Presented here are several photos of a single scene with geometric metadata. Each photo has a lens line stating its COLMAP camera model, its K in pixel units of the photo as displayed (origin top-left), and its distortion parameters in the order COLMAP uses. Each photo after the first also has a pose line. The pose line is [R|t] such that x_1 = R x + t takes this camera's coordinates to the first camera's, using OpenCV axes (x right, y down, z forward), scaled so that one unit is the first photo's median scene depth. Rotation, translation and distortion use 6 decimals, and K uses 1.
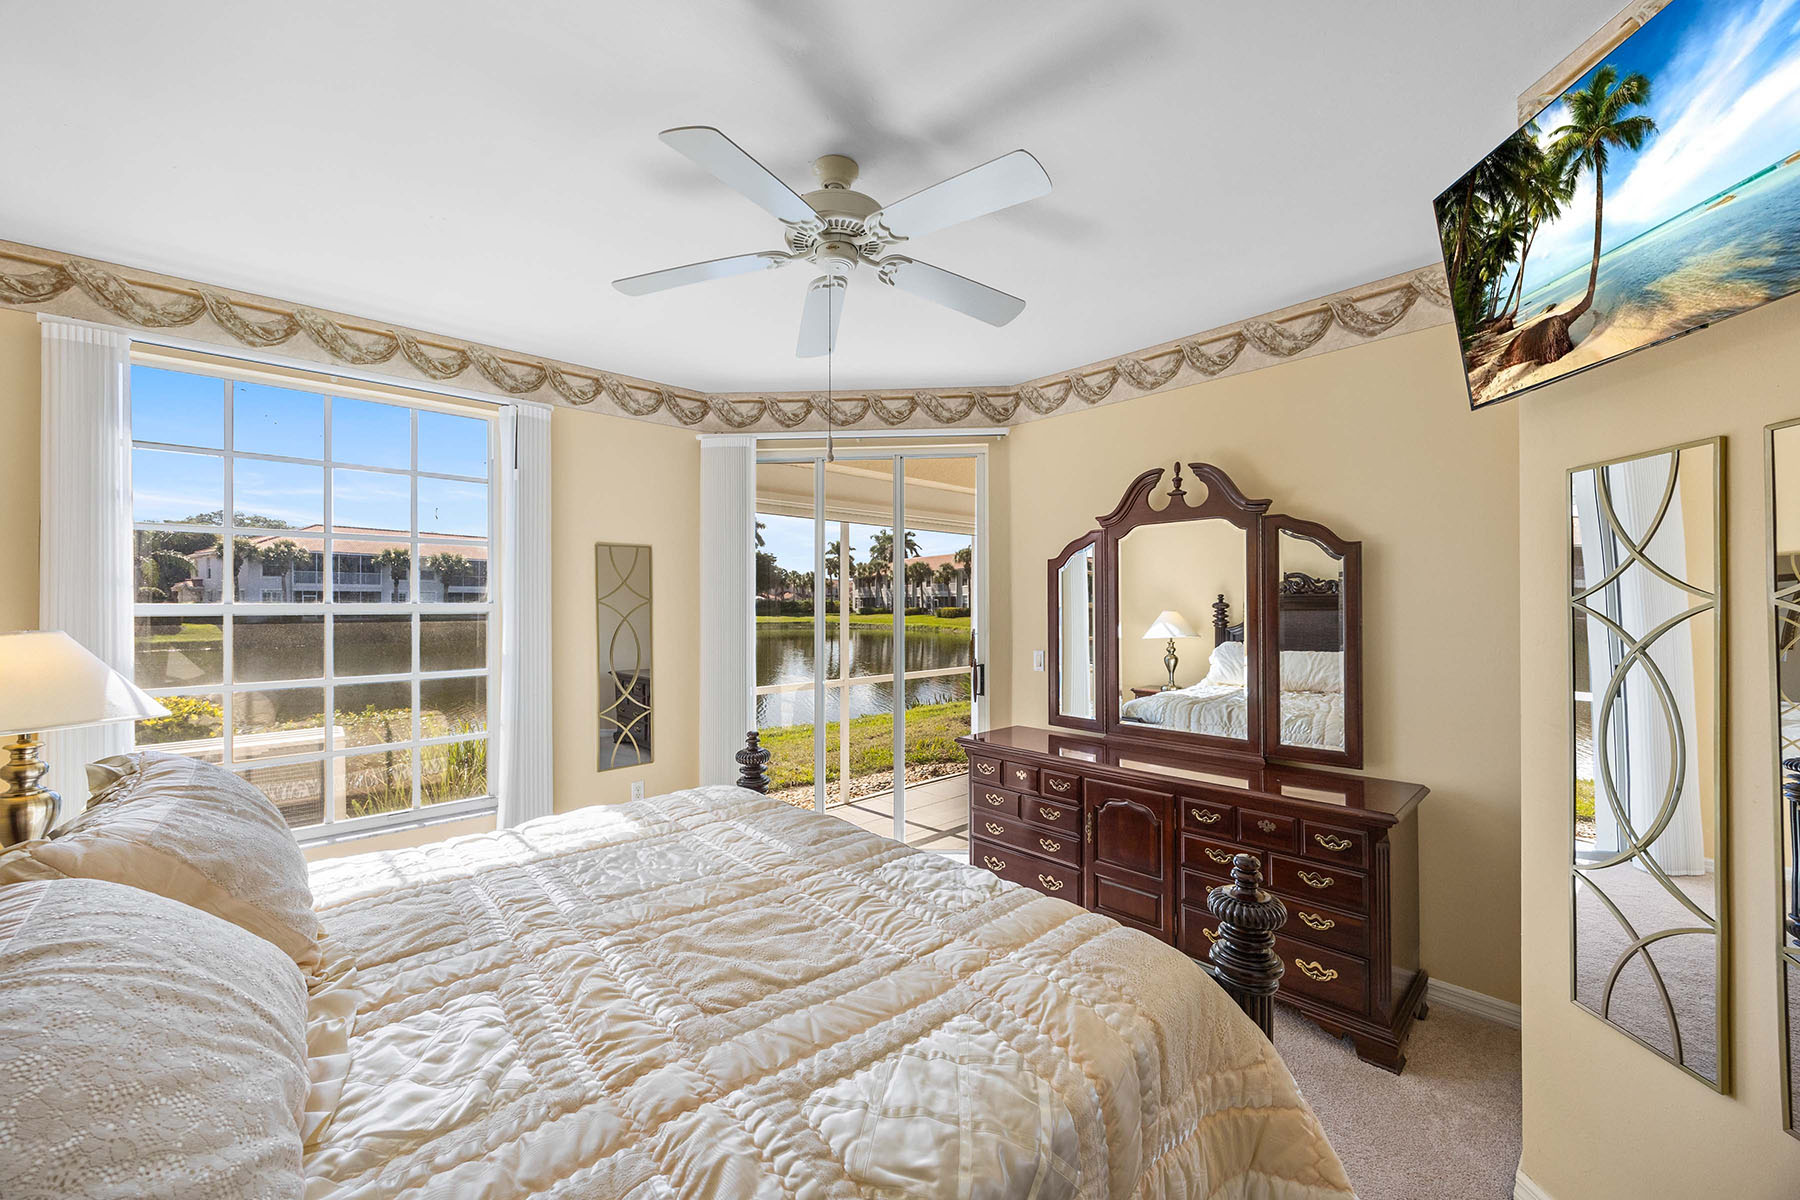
lens RADIAL K [[689.3, 0, 898.5], [0, 689.3, 600.8], [0, 0, 1]] dist [-0.000997, -0.000292]
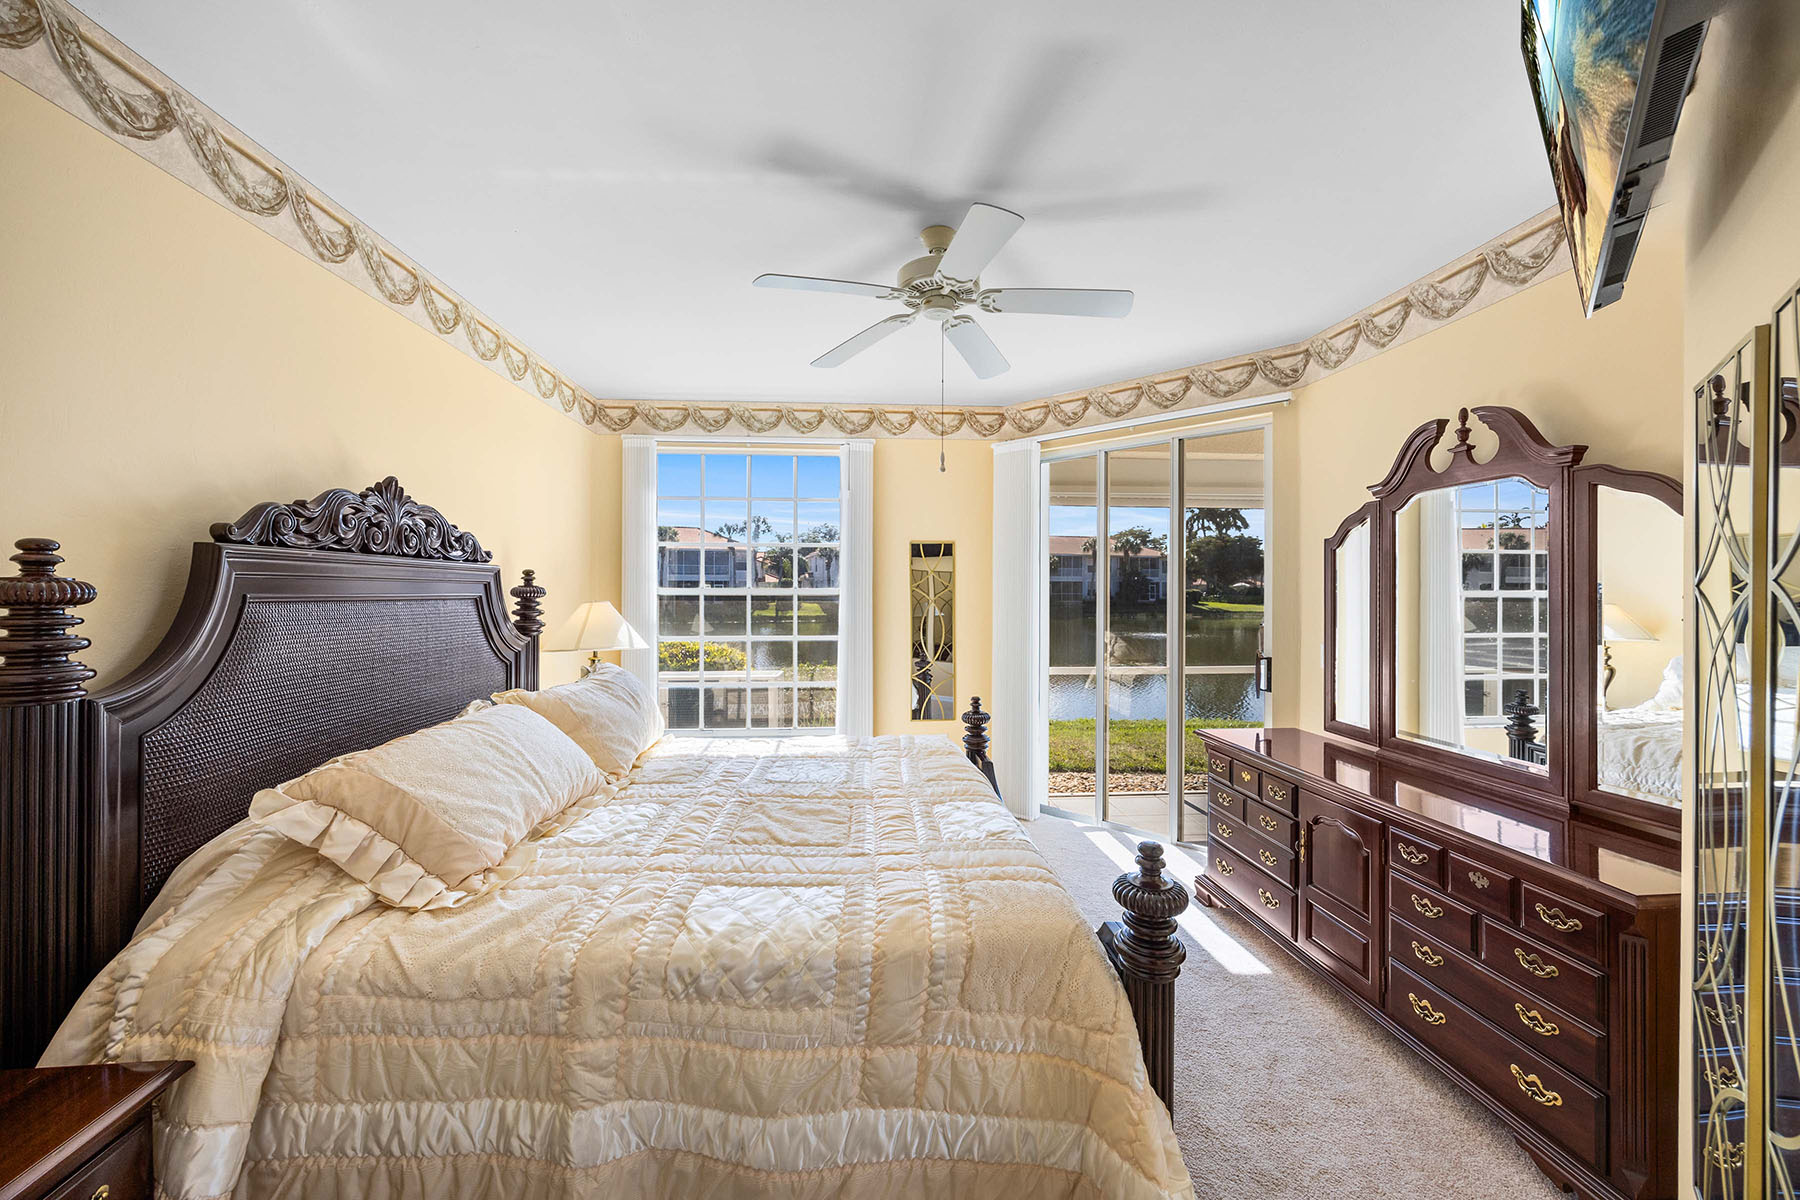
lens RADIAL K [[689.3, 0, 908.2], [0, 689.3, 591.3], [0, 0, 1]] dist [-0.000997, -0.000292]
pose [[0.779902, 0.005095, -0.625881, 0.408660], [-0.001460, 0.999979, 0.006321, 0.000535], [0.625900, -0.004016, 0.779893, 0.003277]]
